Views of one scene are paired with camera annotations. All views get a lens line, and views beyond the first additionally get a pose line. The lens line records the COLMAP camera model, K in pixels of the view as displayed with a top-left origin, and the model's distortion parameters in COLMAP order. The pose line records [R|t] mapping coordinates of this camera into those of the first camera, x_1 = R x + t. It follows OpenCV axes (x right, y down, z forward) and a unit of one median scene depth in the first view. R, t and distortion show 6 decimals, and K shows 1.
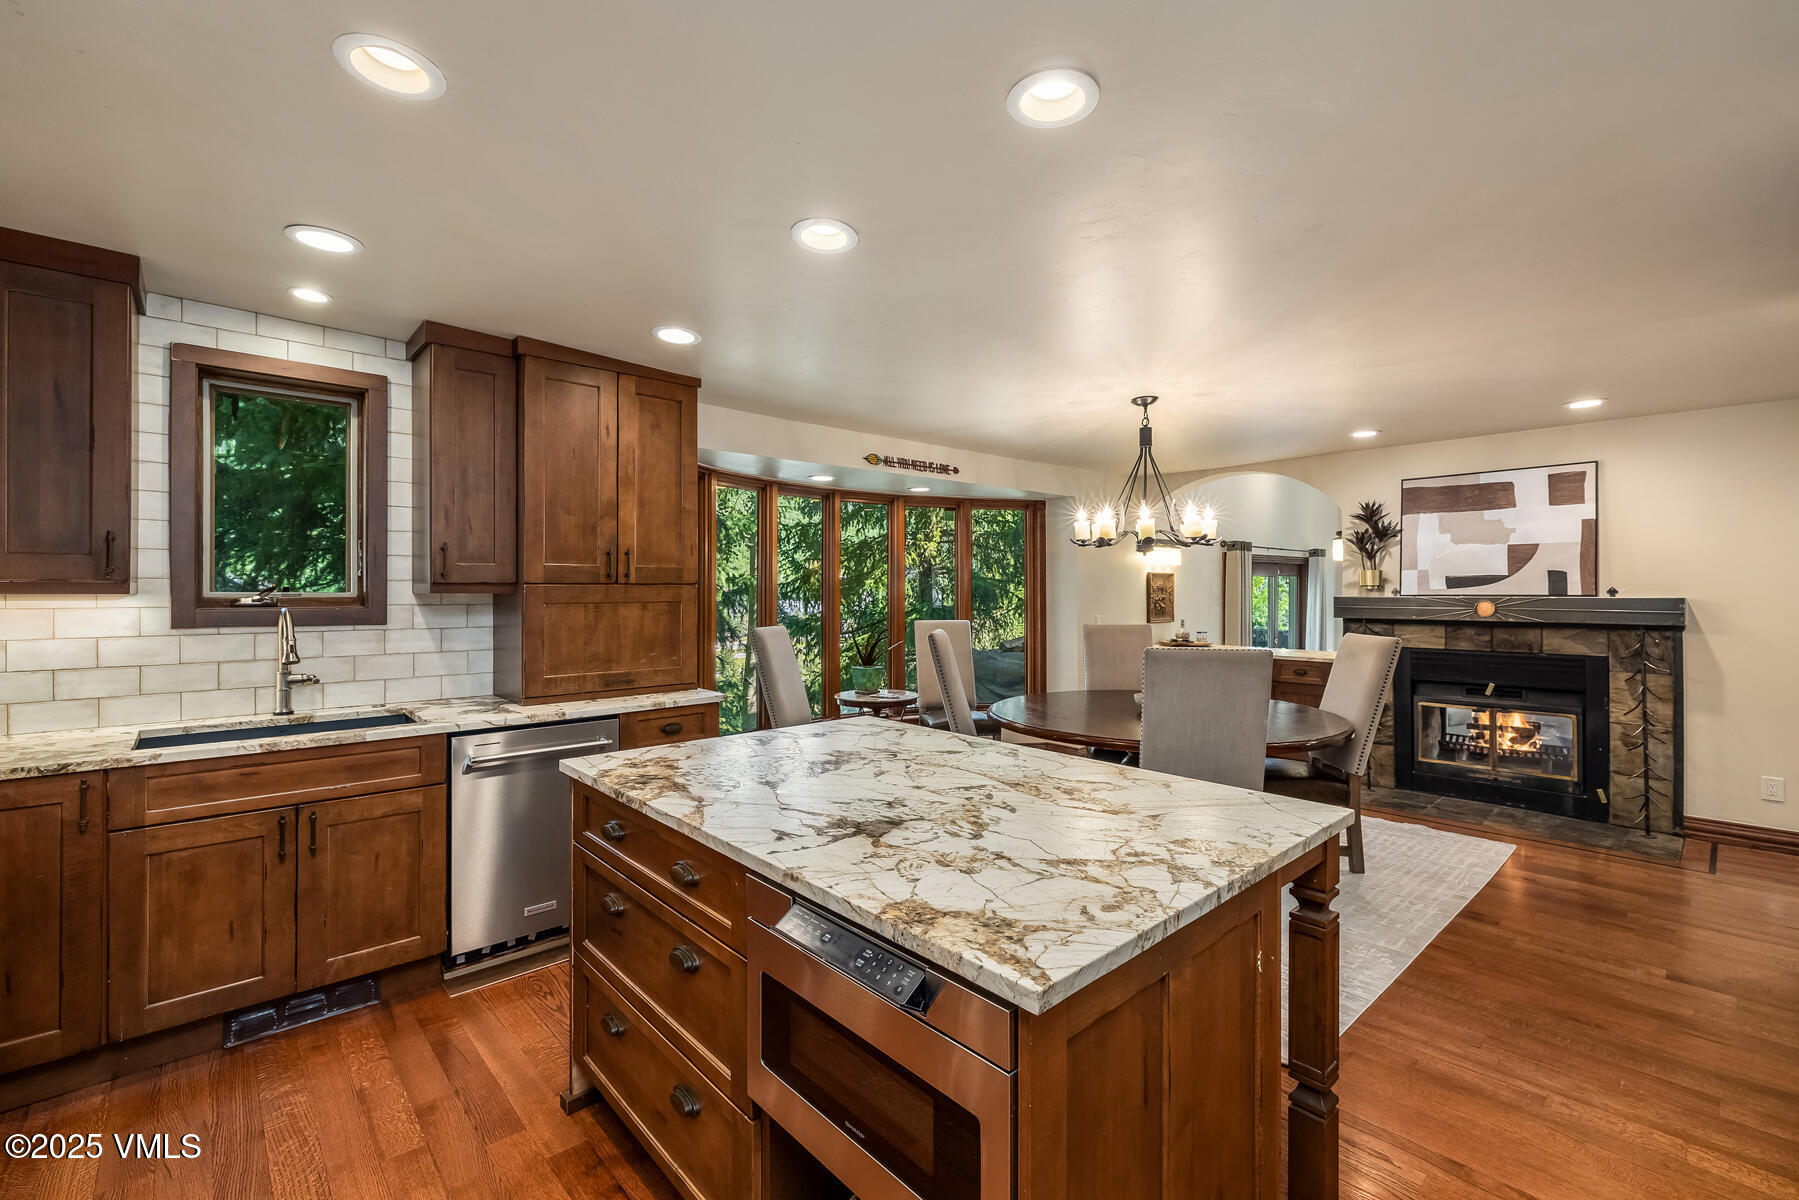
lens RADIAL K [[775.6, 0, 895.2], [0, 775.6, 588.1], [0, 0, 1]] dist [-0.001542, -0.000024]
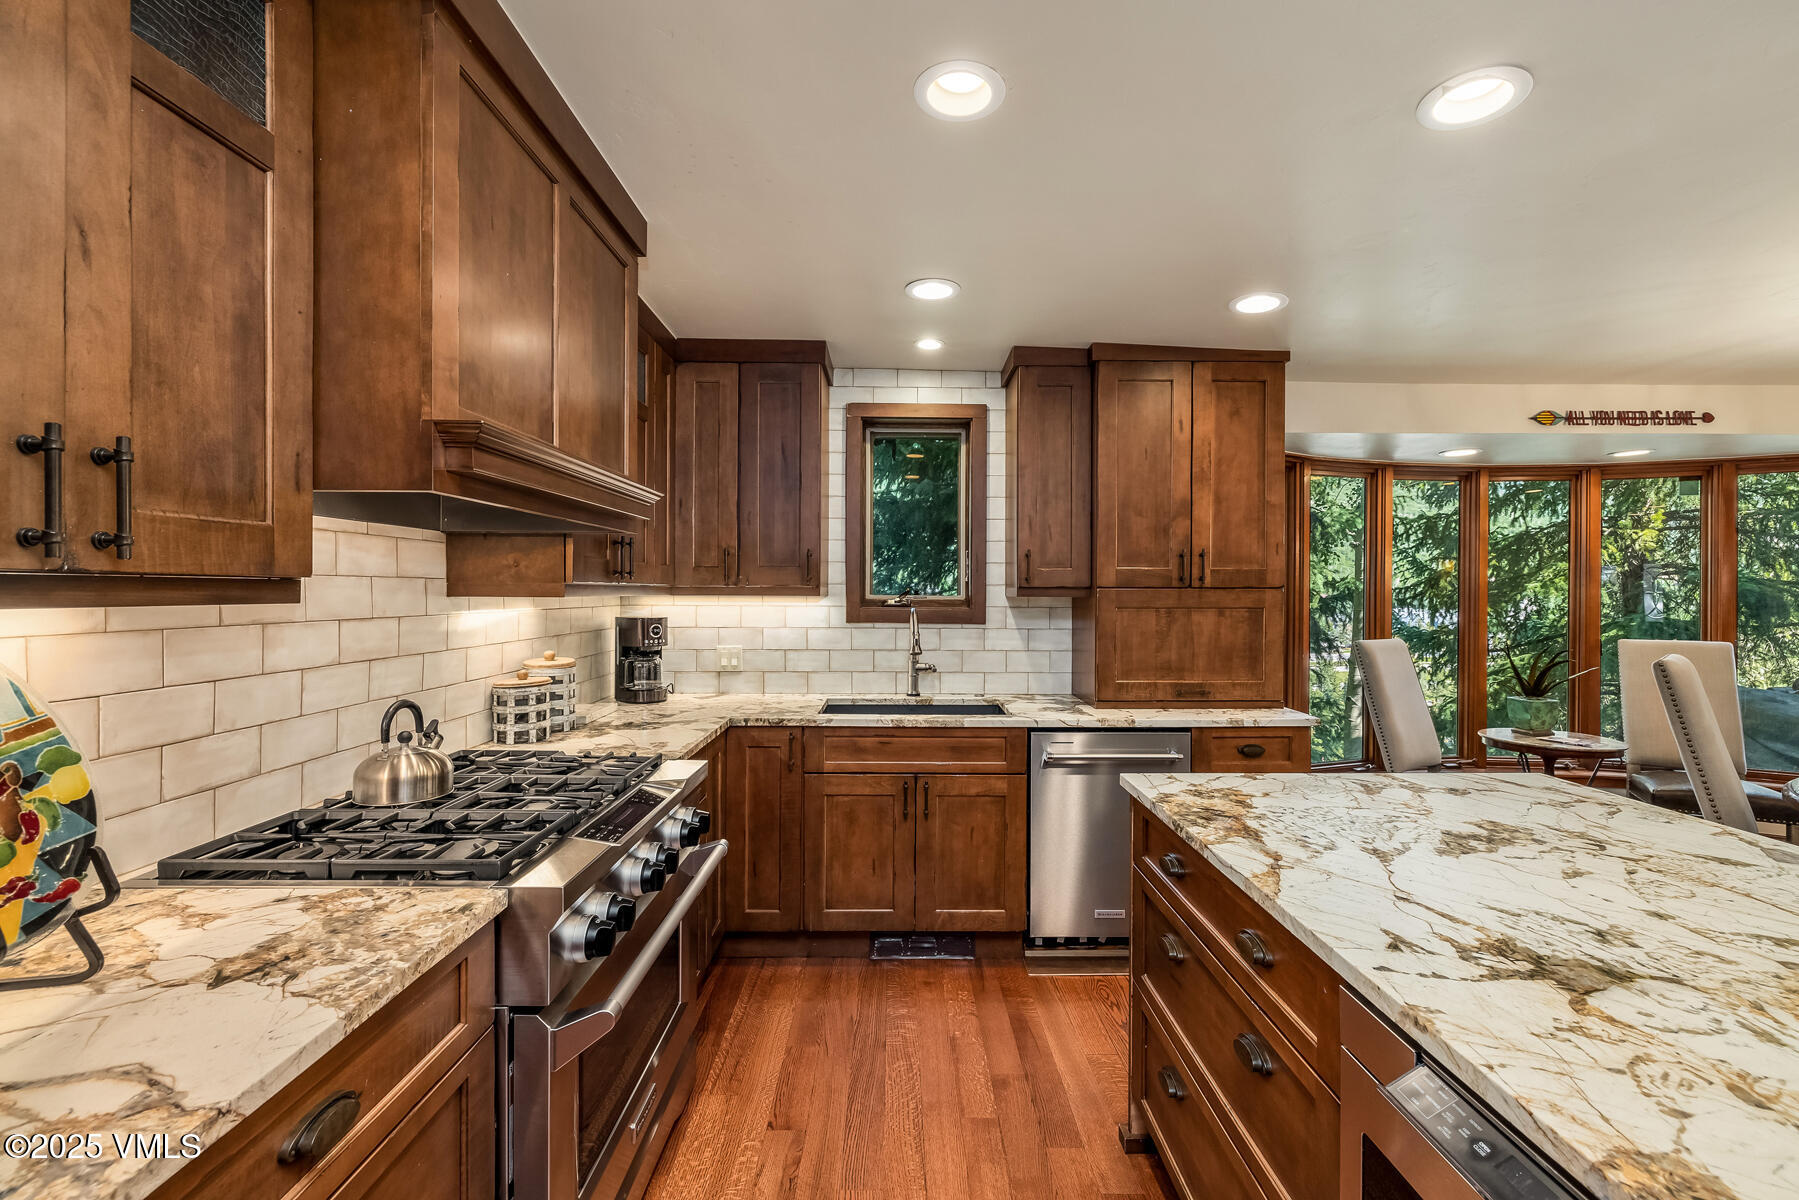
lens RADIAL K [[757.2, 0, 903.0], [0, 757.2, 597.0], [0, 0, 1]] dist [-0.000679, -0.000046]
pose [[0.749112, 0.005728, -0.662419, -0.015763], [-0.002502, 0.999980, 0.005818, 0.001414], [0.662439, -0.002700, 0.749111, 0.101287]]
